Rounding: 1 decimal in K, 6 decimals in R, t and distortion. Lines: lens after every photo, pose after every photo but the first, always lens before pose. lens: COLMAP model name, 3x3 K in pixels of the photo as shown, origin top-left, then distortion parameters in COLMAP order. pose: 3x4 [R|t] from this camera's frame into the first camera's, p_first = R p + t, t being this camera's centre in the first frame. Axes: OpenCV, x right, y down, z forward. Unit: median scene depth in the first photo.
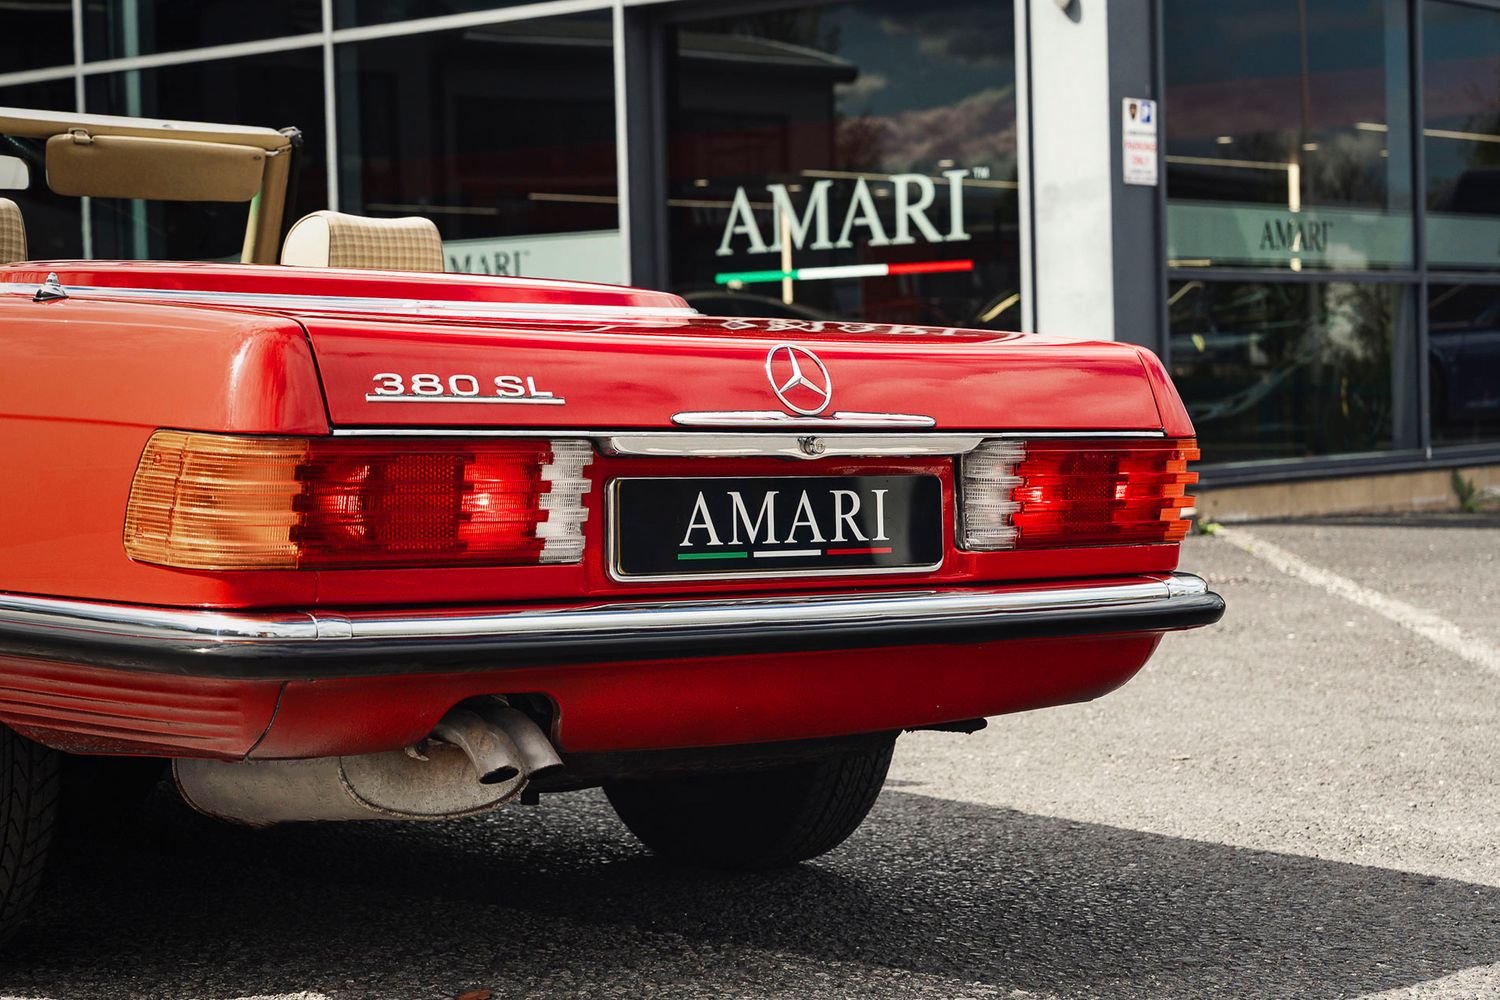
lens RADIAL K [[2951.5, 0, 742.1], [0, 2951.5, 512.9], [0, 0, 1]] dist [-0.008953, 0.000000]
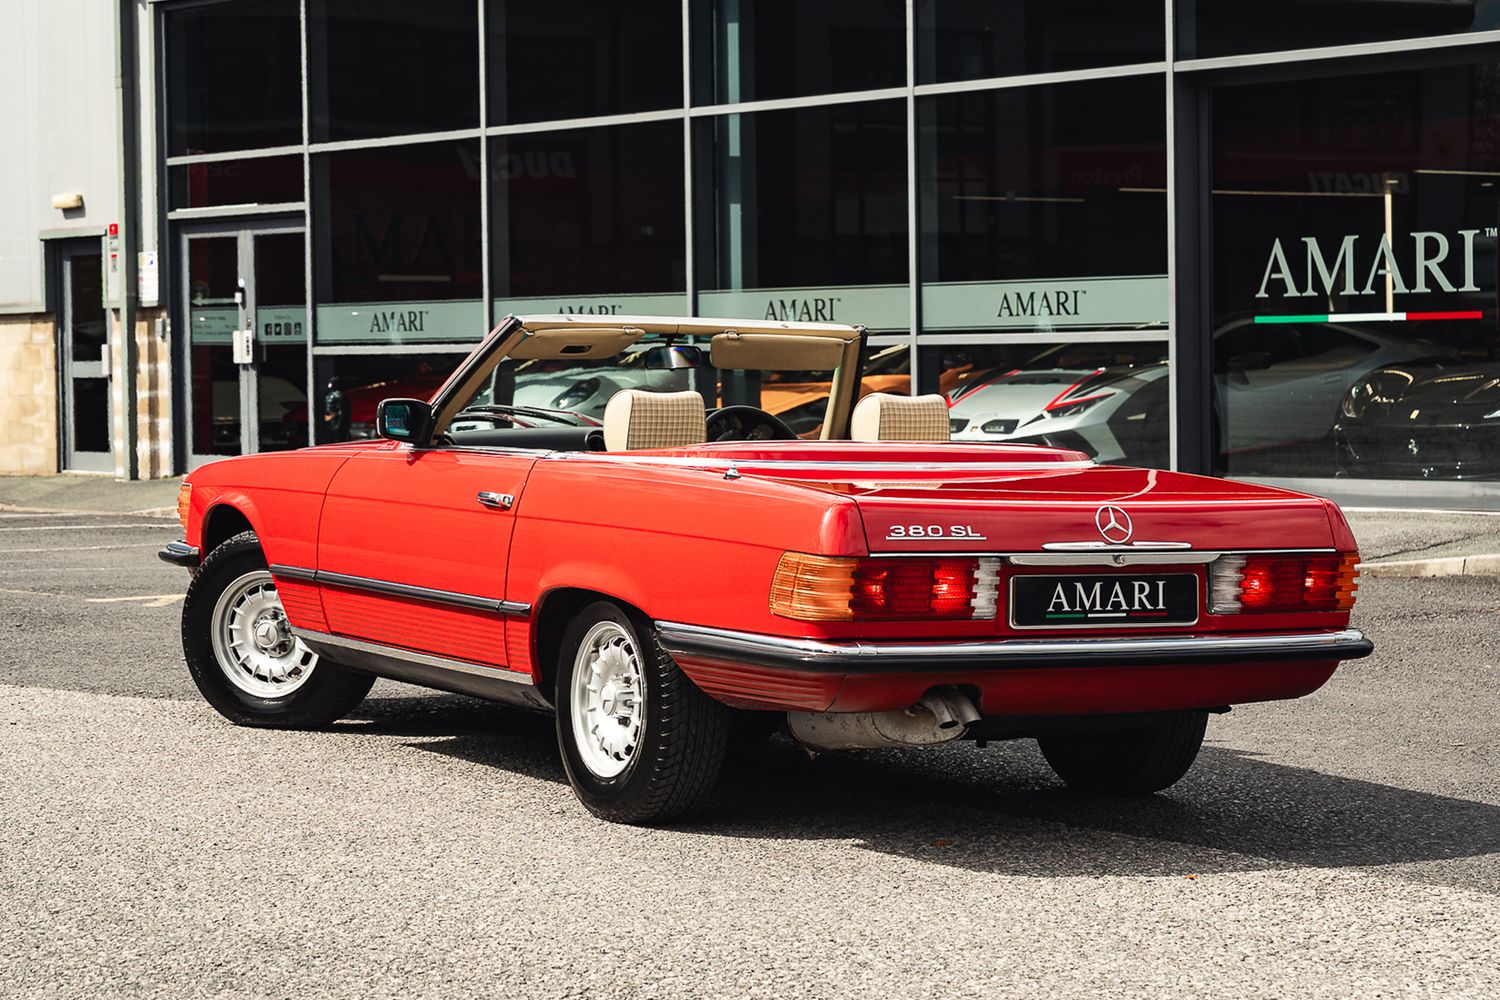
lens RADIAL K [[3174.1, 0, 798.9], [0, 3174.1, 449.3], [0, 0, 1]] dist [0.003348, 0.000000]
pose [[0.984378, 0.015519, -0.175381, 0.186006], [-0.018329, 0.999728, -0.014412, -0.063109], [0.175110, 0.017402, 0.984395, -1.108528]]
